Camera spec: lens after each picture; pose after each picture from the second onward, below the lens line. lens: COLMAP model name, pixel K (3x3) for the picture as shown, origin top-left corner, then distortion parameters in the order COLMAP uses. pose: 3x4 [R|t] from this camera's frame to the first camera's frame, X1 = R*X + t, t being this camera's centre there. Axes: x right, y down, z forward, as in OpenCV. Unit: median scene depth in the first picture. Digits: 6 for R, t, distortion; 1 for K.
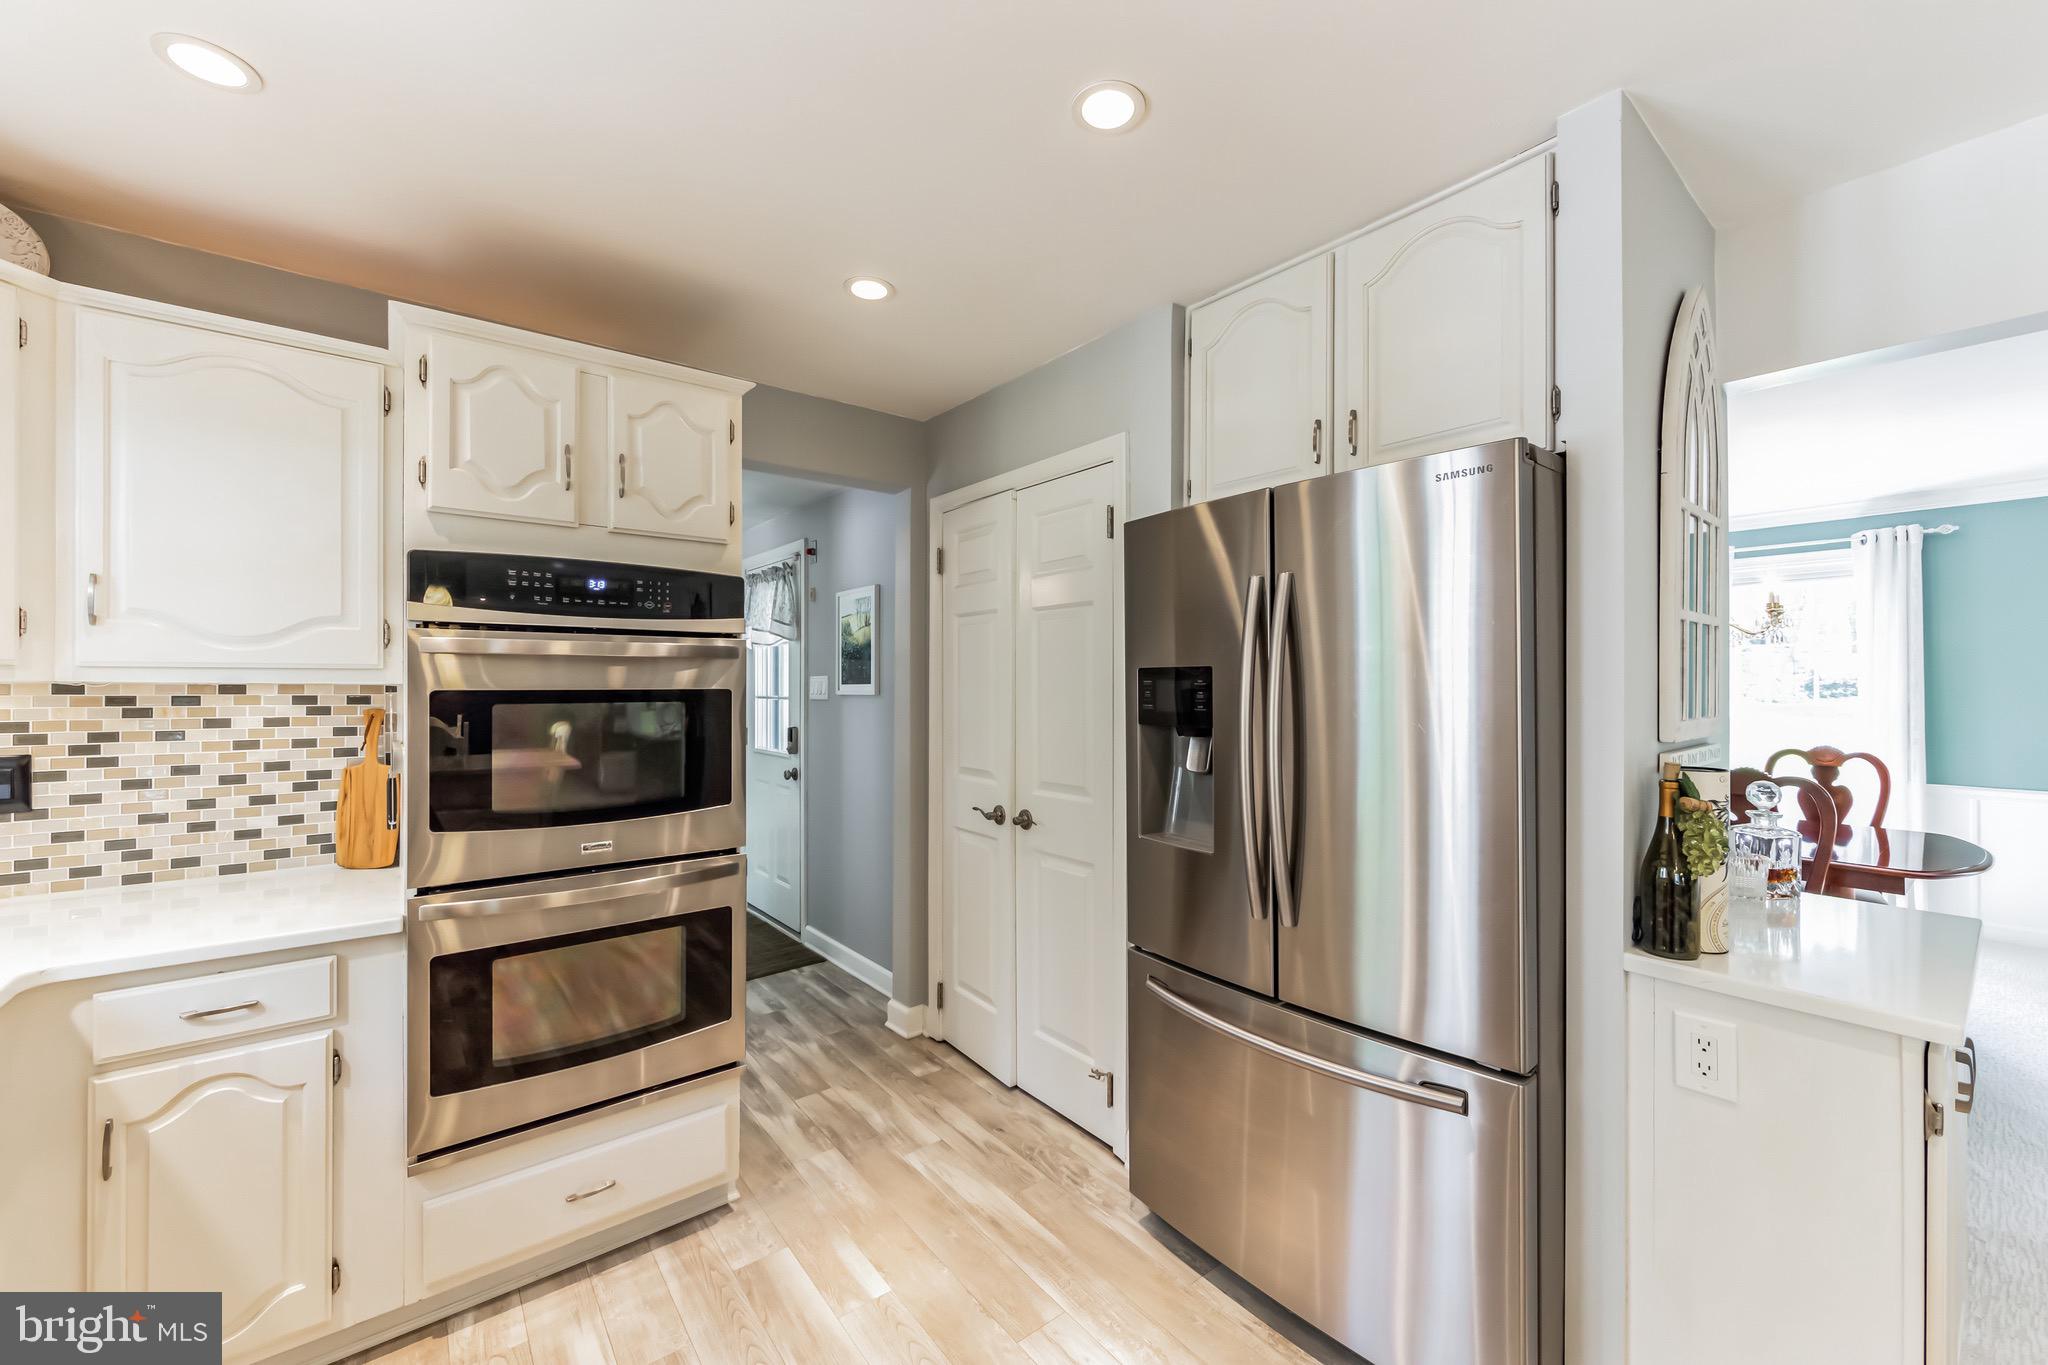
lens RADIAL K [[784.8, 0, 1024.0], [0, 784.8, 682.5], [0, 0, 1]] dist [-0.010381, -0.000006]
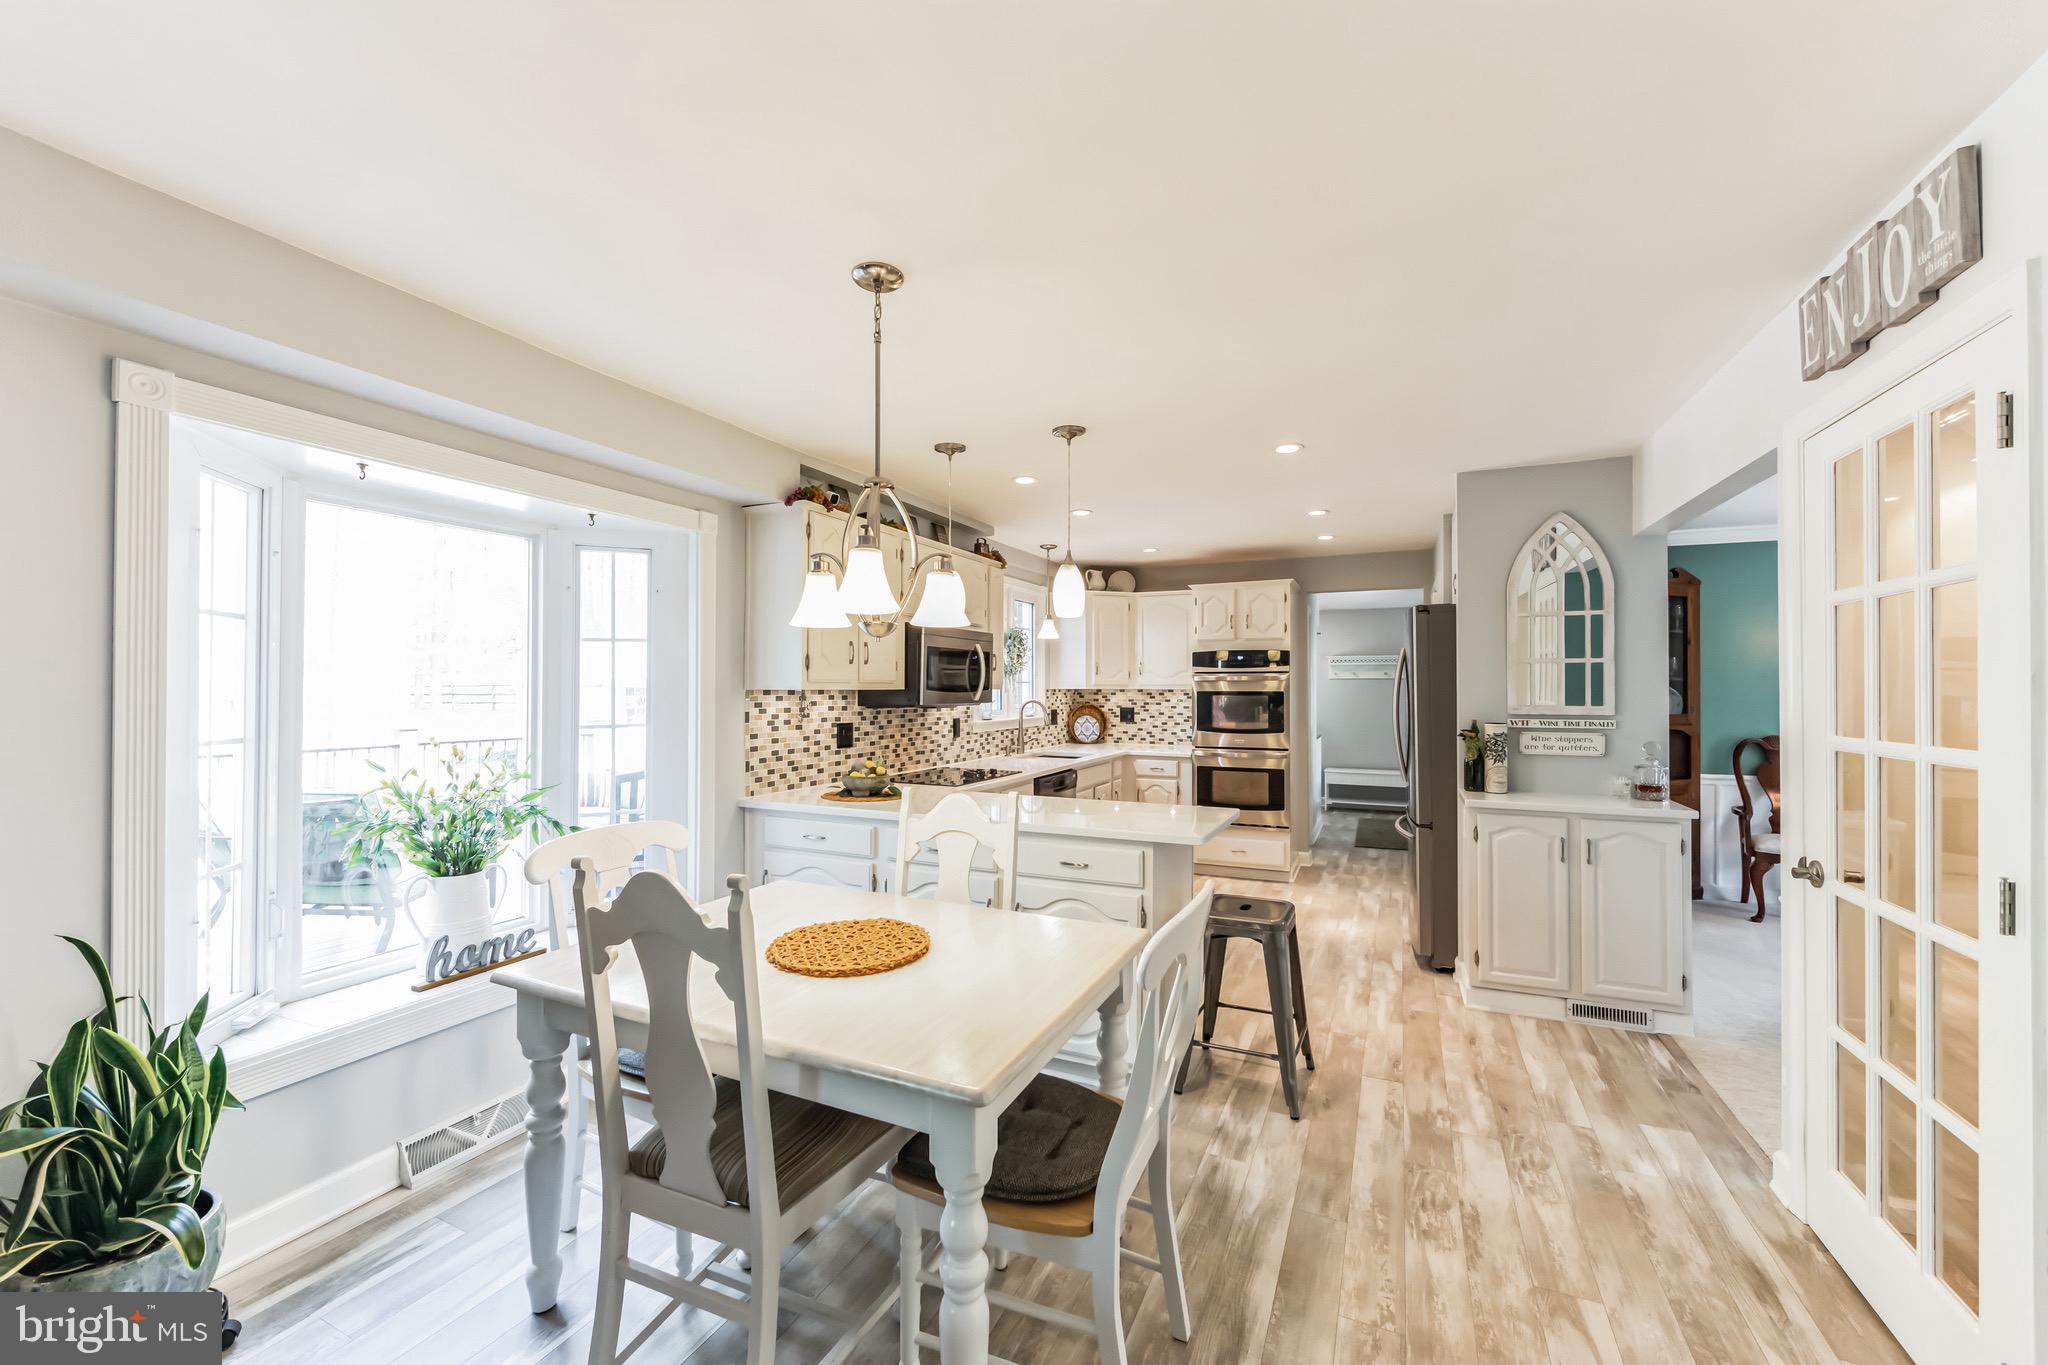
lens RADIAL K [[800.1, 0, 1024.0], [0, 800.1, 682.5], [0, 0, 1]] dist [-0.000666, 0.000157]
pose [[0.440480, -0.006088, -0.897742, 2.010682], [0.003688, 0.999981, -0.004972, -0.014001], [0.897755, -0.001121, 0.440494, -1.227108]]
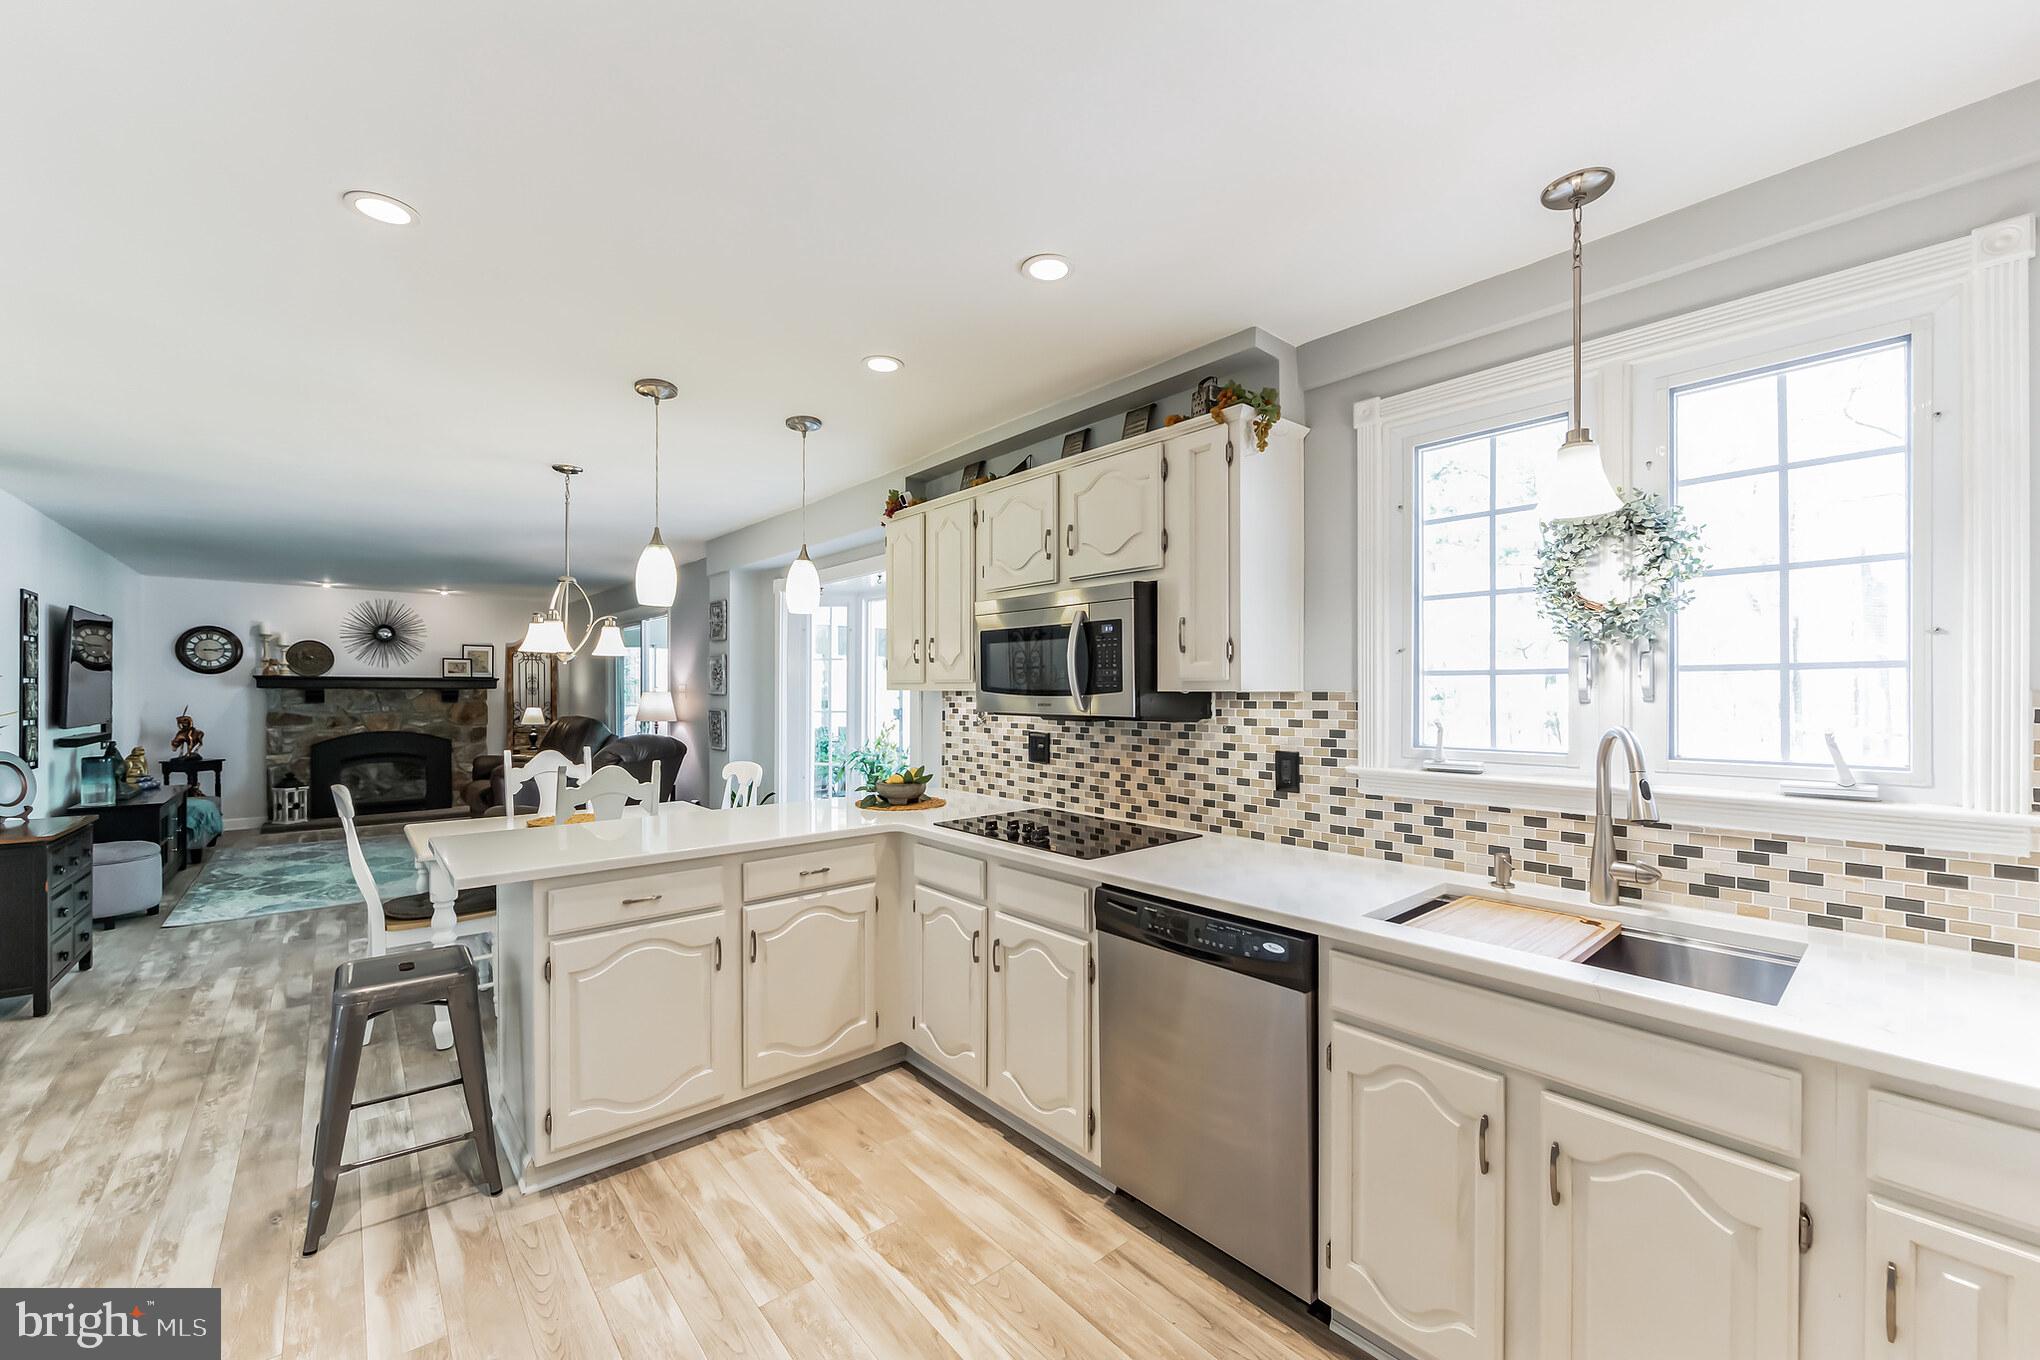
lens RADIAL K [[800.2, 0, 1021.6], [0, 800.2, 692.5], [0, 0, 1]] dist [-0.002014, -0.000253]
pose [[-0.999544, -0.001510, -0.030162, -0.193784], [-0.001415, 0.999994, -0.003168, 0.002769], [0.030167, -0.003124, -0.999540, 1.196032]]
